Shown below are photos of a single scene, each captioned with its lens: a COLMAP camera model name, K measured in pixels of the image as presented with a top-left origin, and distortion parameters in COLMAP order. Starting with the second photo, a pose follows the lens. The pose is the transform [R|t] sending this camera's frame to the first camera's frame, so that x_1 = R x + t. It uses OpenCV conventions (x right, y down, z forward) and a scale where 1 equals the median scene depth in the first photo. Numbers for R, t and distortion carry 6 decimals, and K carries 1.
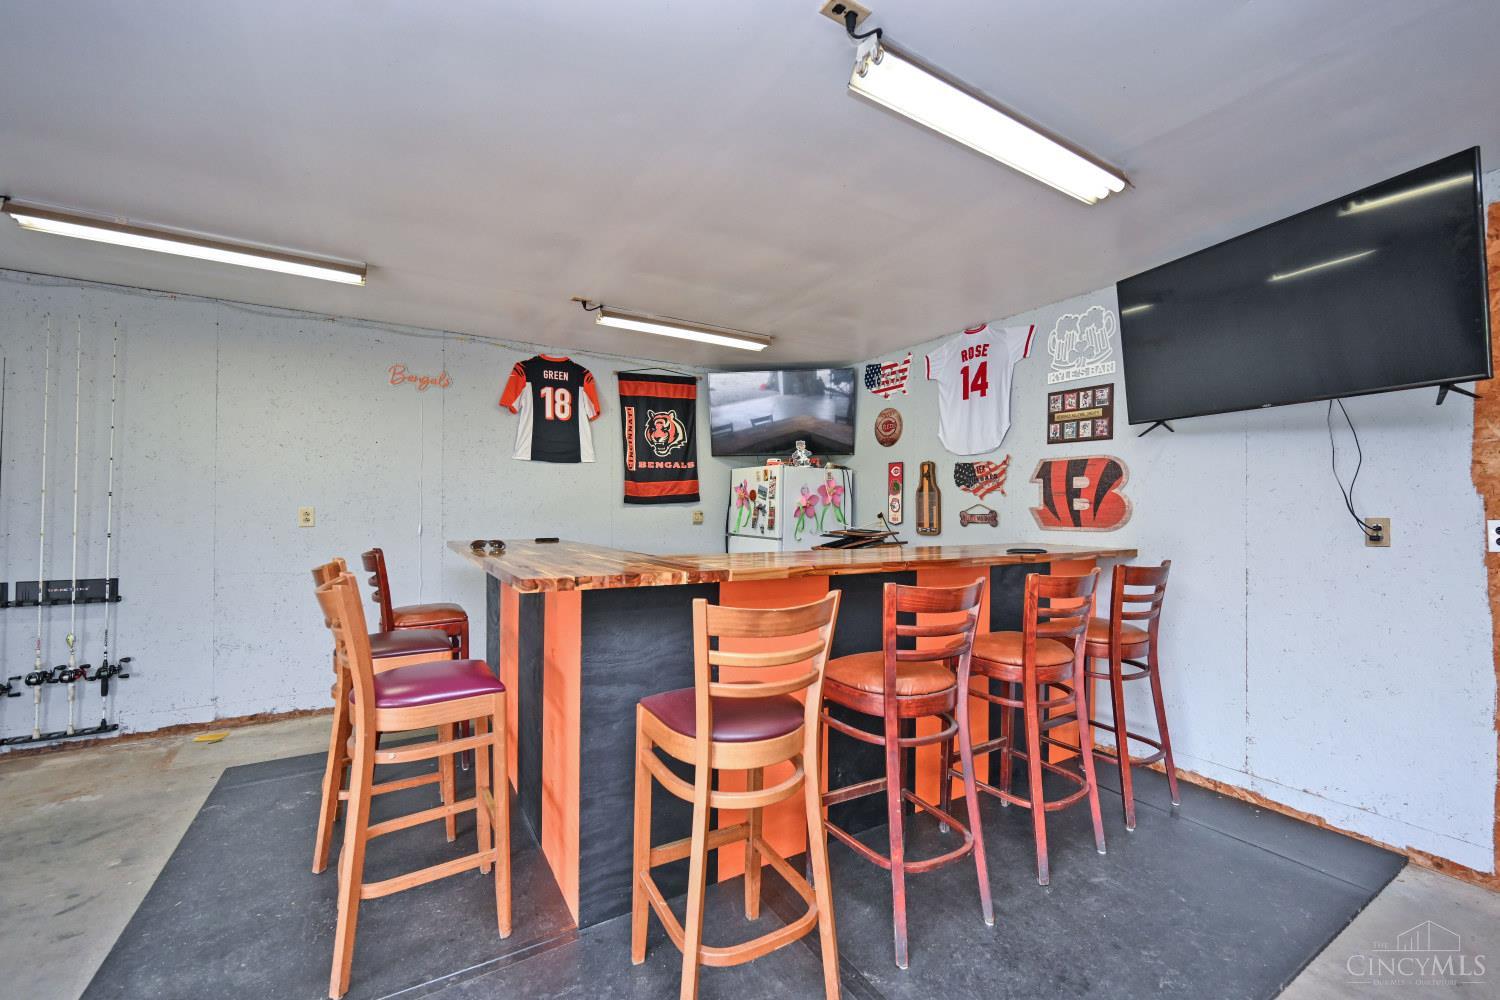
lens RADIAL K [[619.1, 0, 742.7], [0, 619.1, 500.9], [0, 0, 1]] dist [0.001409, -0.000819]
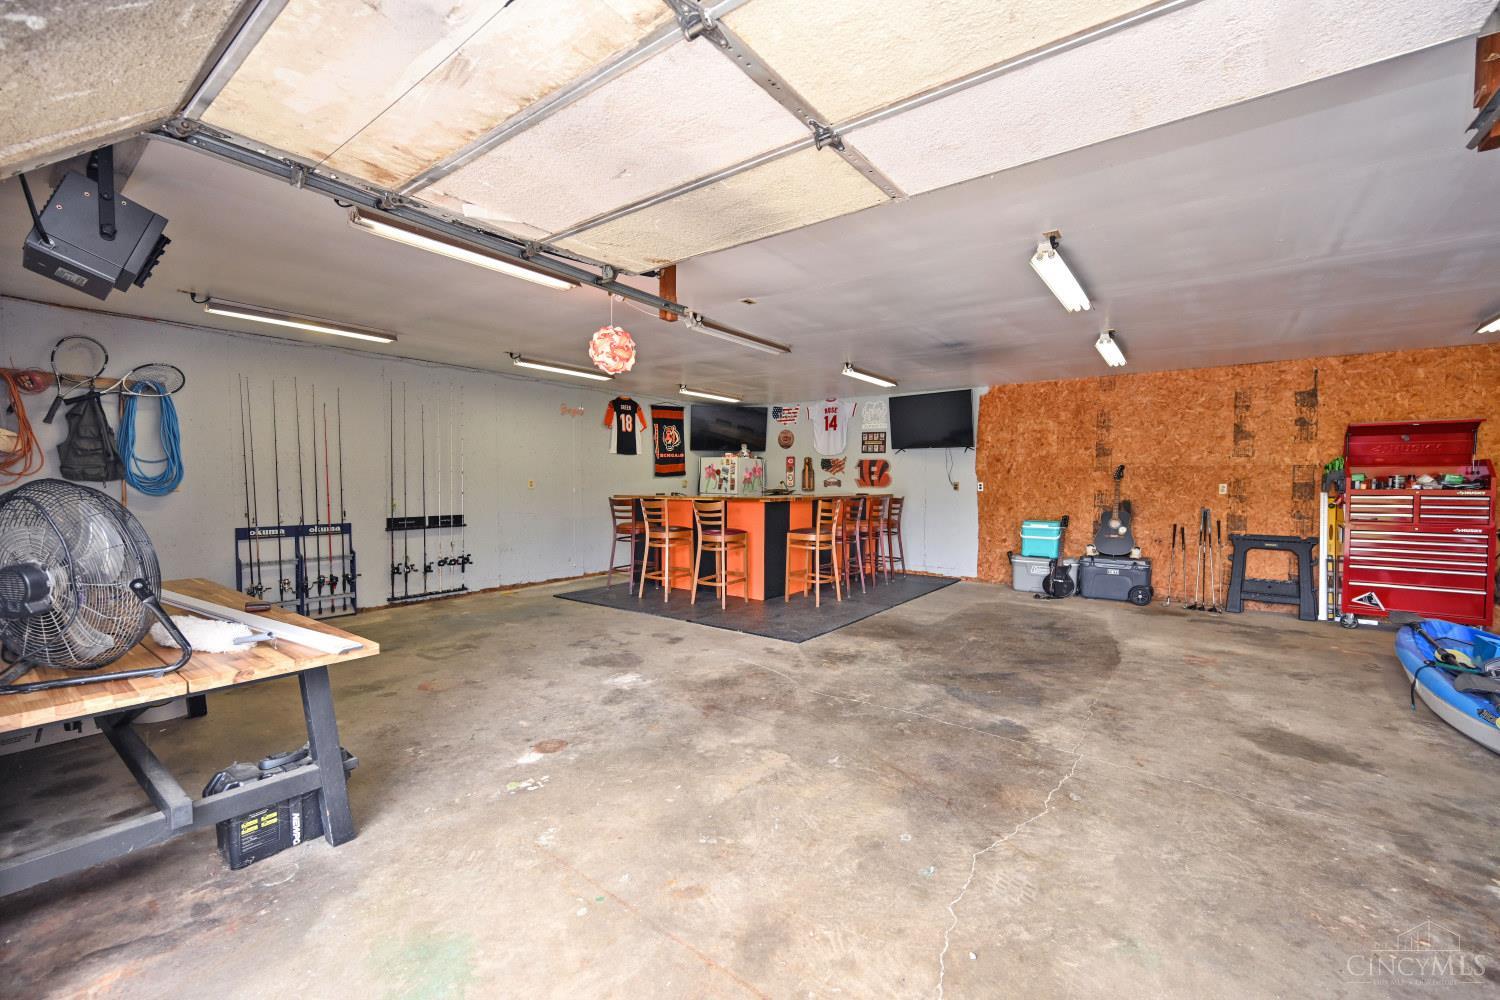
lens RADIAL K [[619.1, 0, 752.8], [0, 619.1, 500.9], [0, 0, 1]] dist [0.001409, -0.000819]
pose [[0.925113, -0.014772, 0.379405, -0.704350], [-0.004198, 0.998784, 0.049124, -0.017131], [-0.379669, -0.047038, 0.923926, -0.934102]]
